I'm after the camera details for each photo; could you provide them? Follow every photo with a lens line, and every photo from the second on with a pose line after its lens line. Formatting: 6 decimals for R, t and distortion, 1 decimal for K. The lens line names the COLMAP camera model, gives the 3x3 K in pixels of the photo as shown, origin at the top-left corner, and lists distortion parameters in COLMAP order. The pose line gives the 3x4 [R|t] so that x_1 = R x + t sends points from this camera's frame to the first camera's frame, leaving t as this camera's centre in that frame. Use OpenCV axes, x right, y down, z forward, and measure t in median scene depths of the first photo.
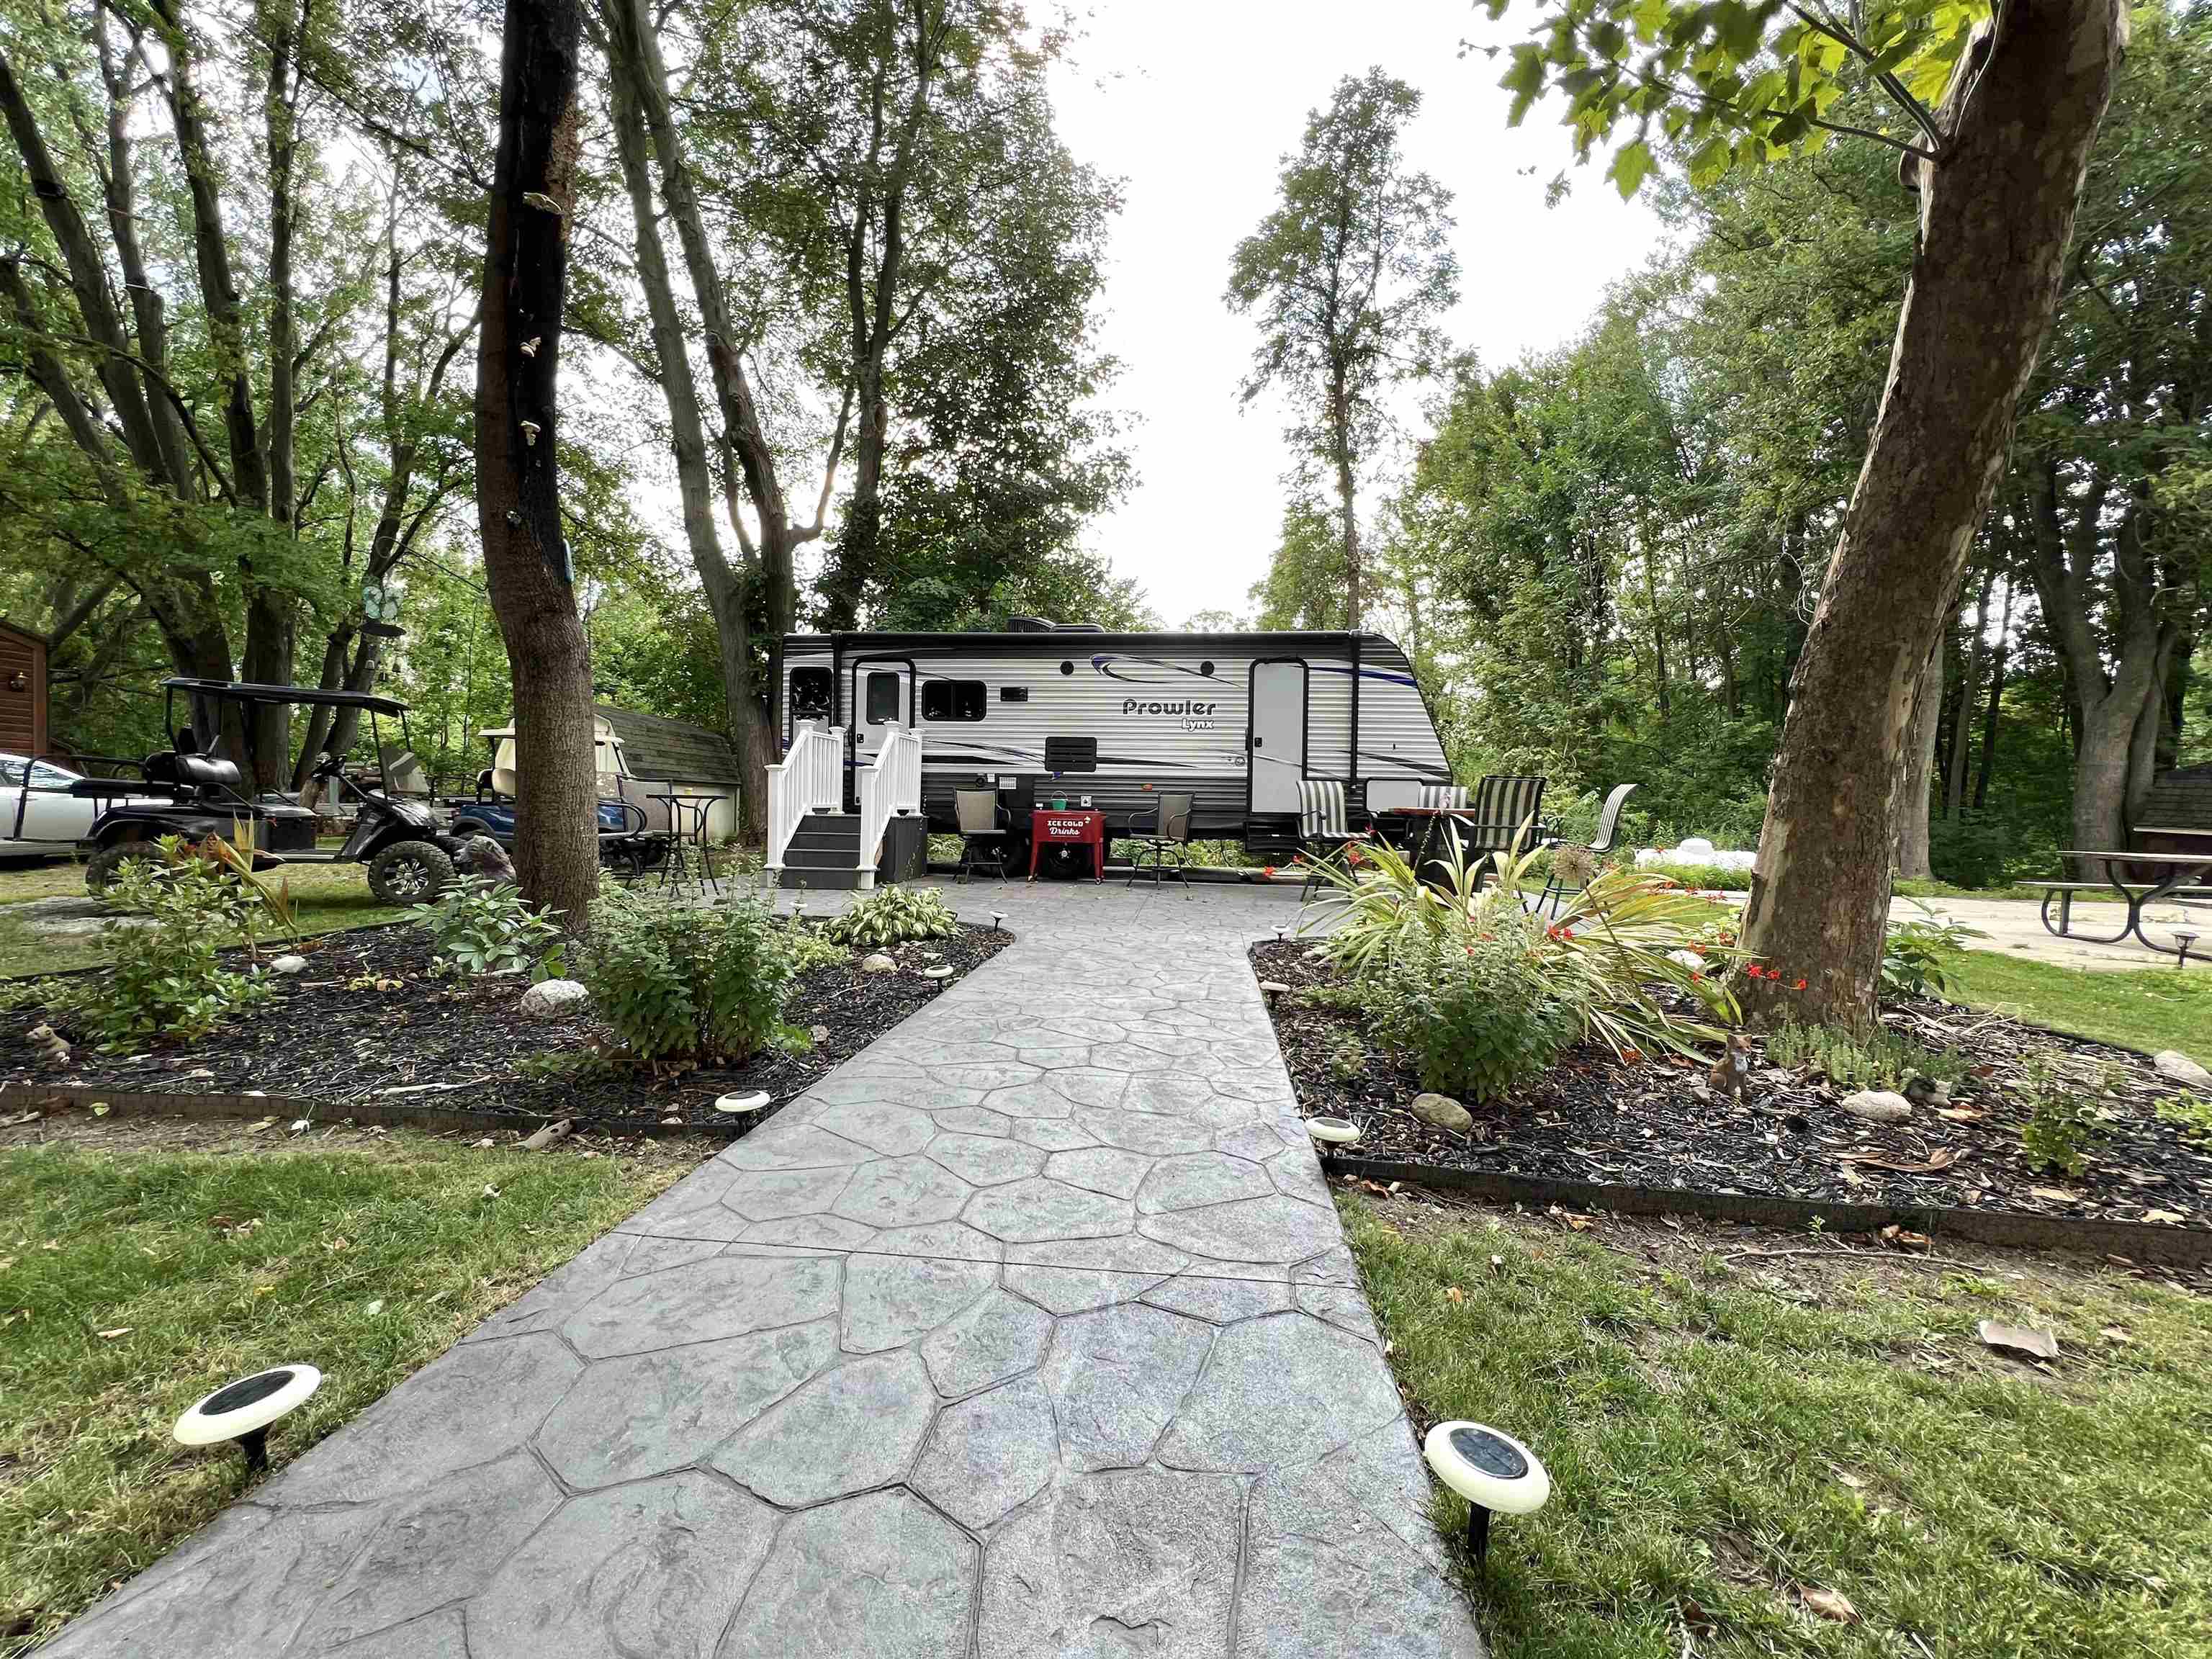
lens RADIAL K [[888.7, 0, 1106.0], [0, 888.7, 829.5], [0, 0, 1]] dist [0.001548, 0.000185]
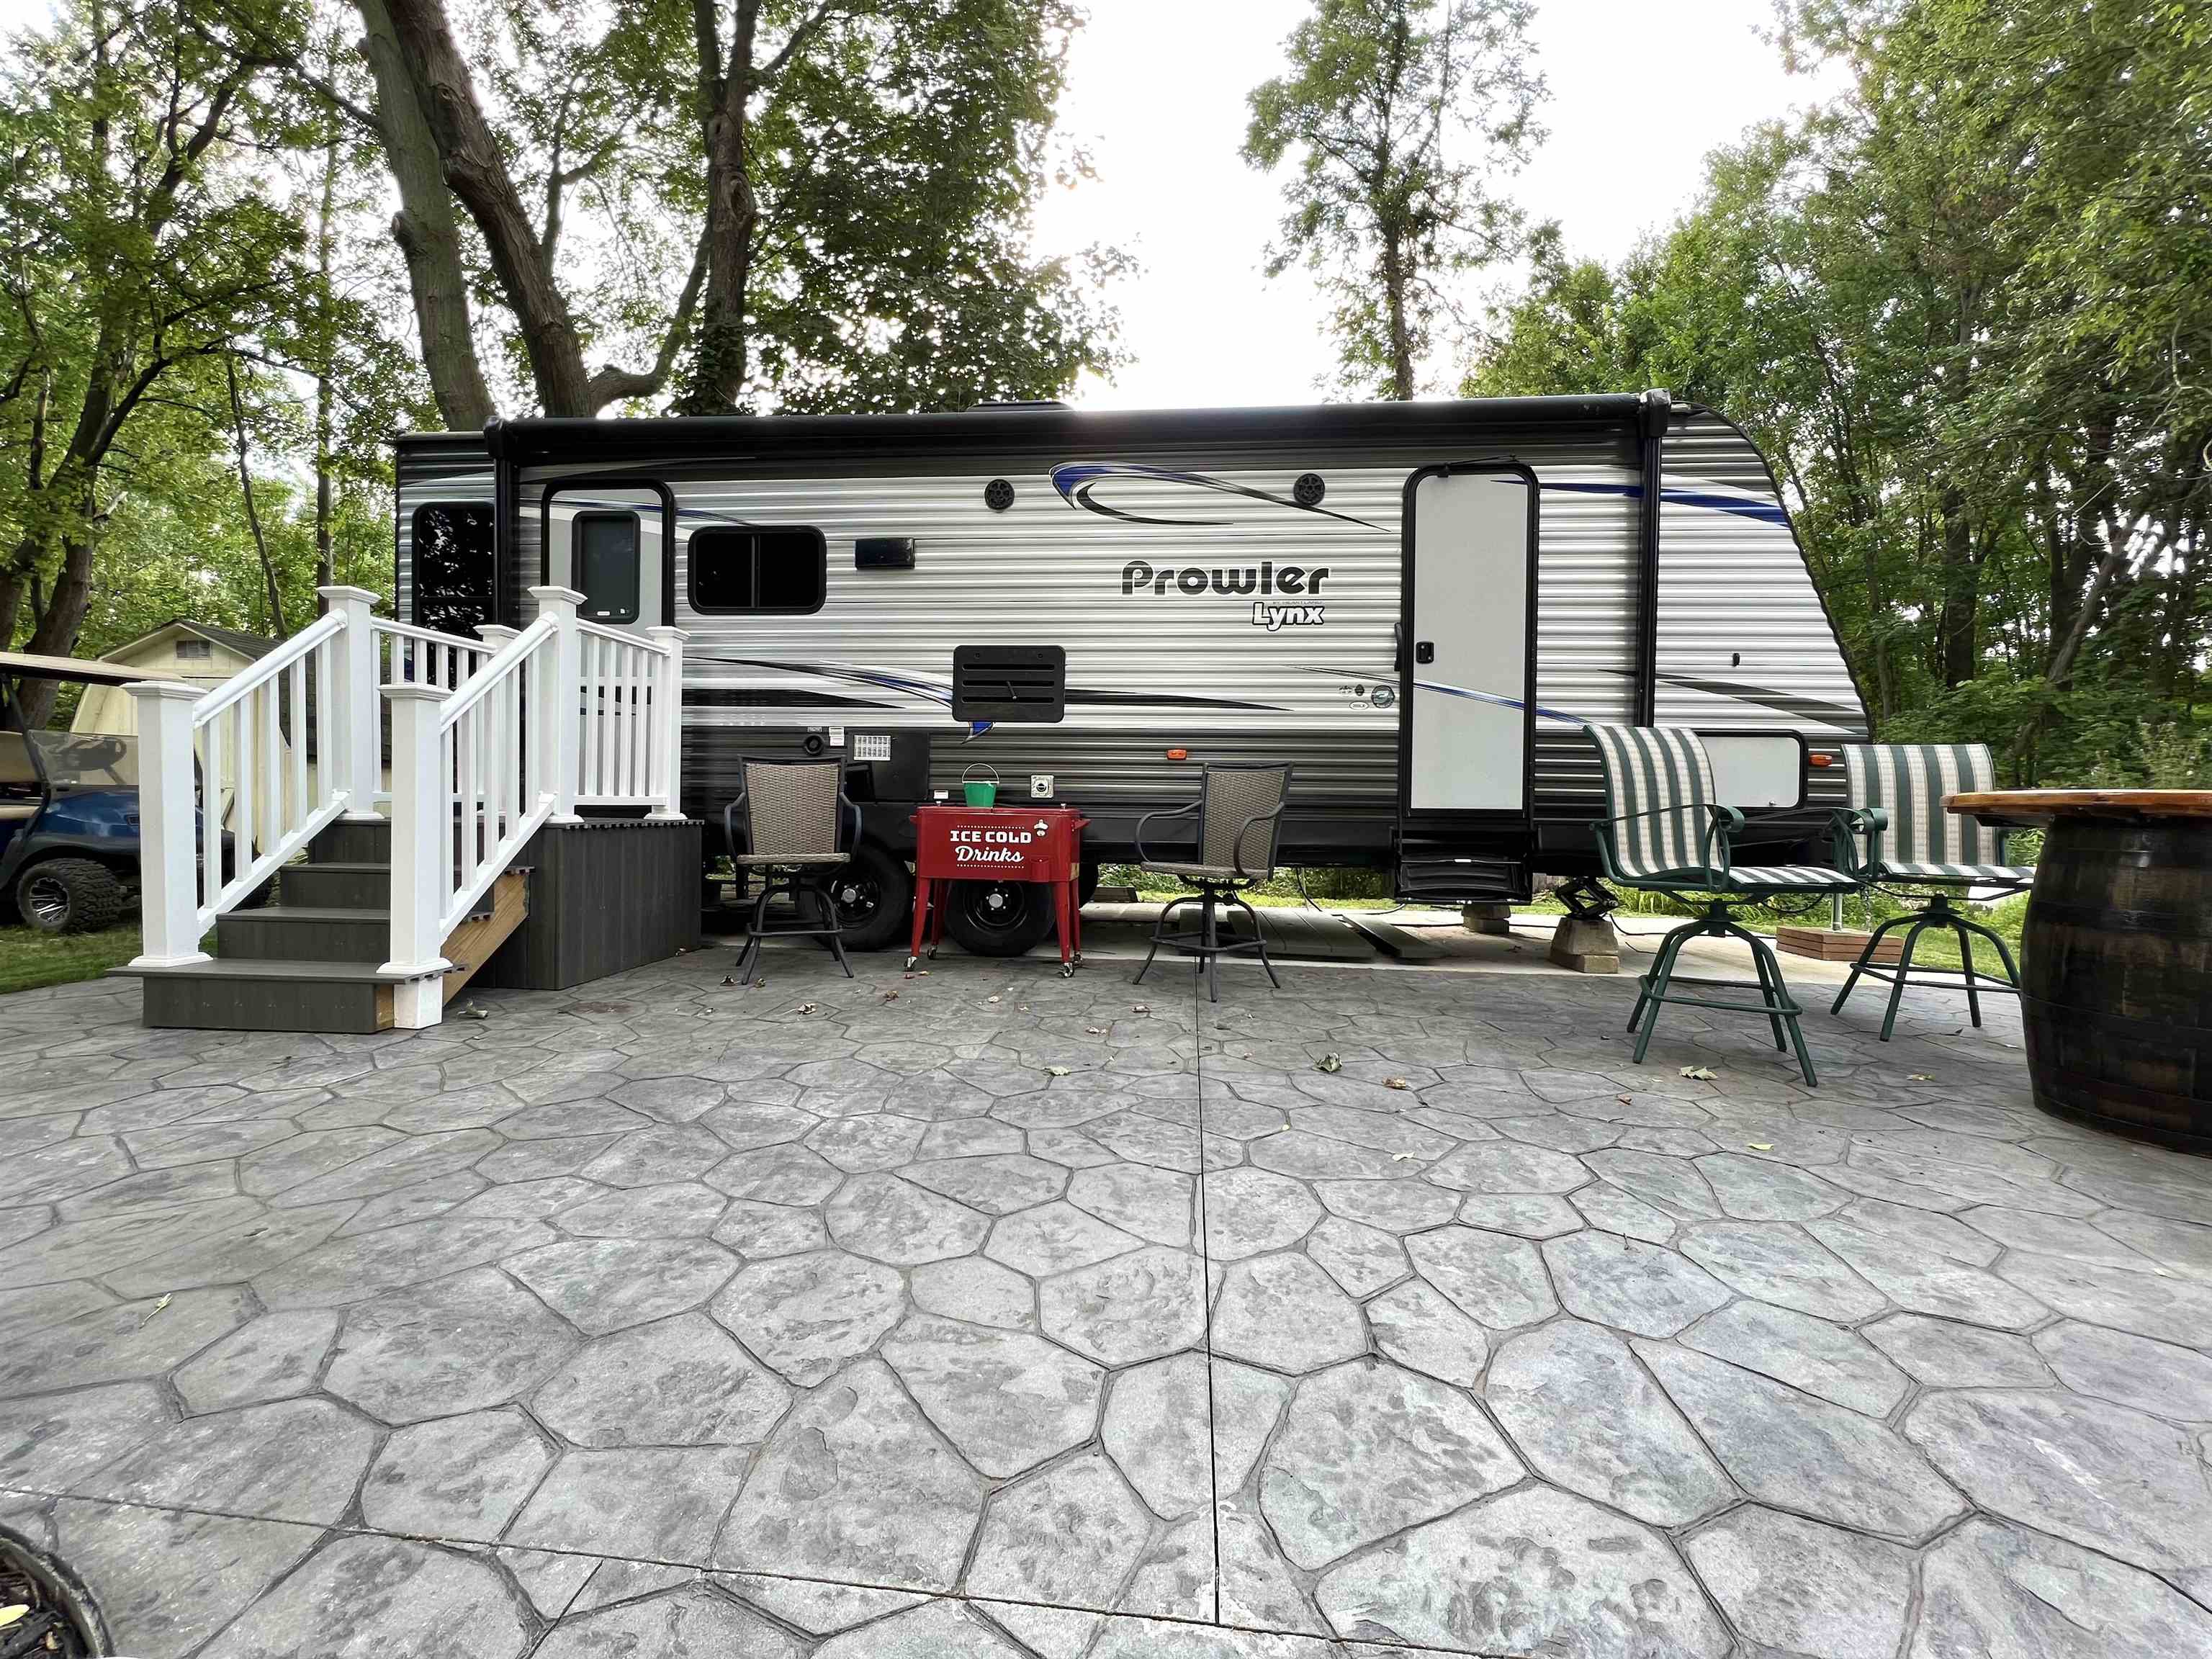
lens RADIAL K [[888.7, 0, 1106.0], [0, 888.7, 829.5], [0, 0, 1]] dist [0.001548, 0.000185]
pose [[0.999899, -0.003862, 0.013669, 0.004073], [0.003815, 0.999987, 0.003476, -0.011011], [-0.013683, -0.003424, 0.999901, 0.537956]]
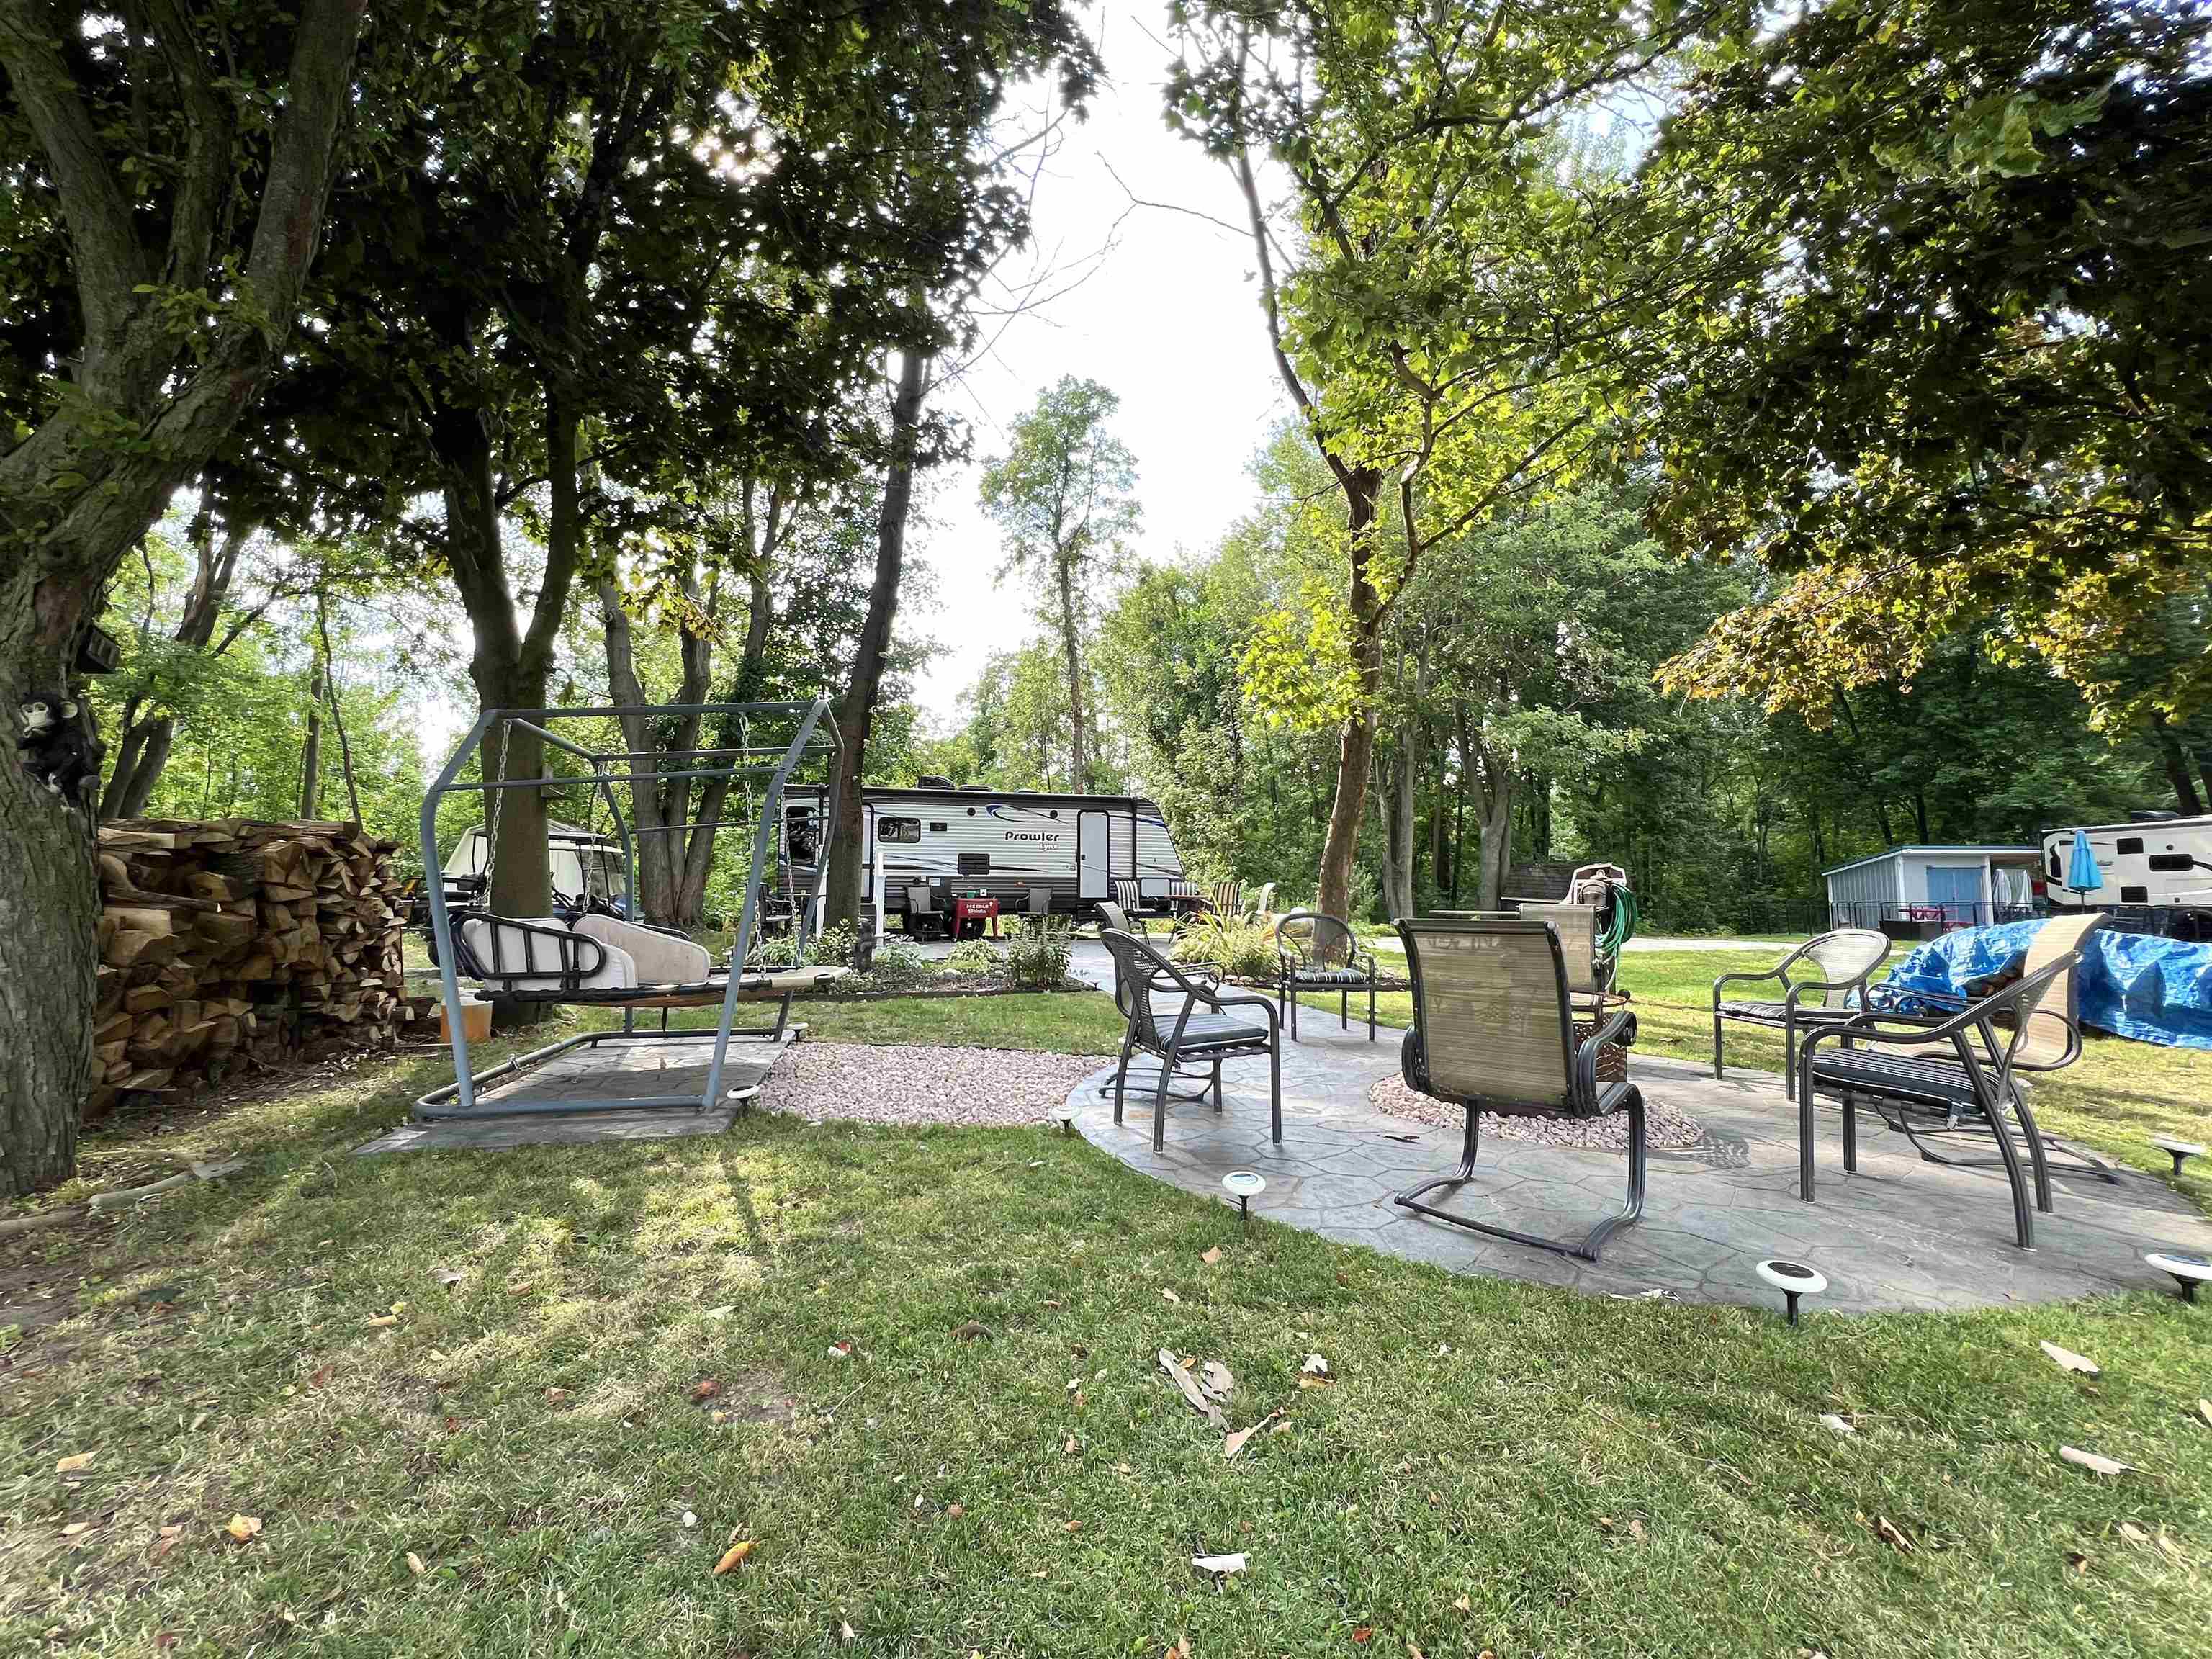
lens RADIAL K [[888.7, 0, 1106.0], [0, 888.7, 829.5], [0, 0, 1]] dist [0.001548, 0.000185]
pose [[0.929727, 0.012659, 0.368032, -0.414958], [0.017703, 0.996717, -0.079006, -0.014076], [-0.367824, 0.079970, 0.926450, -0.612852]]
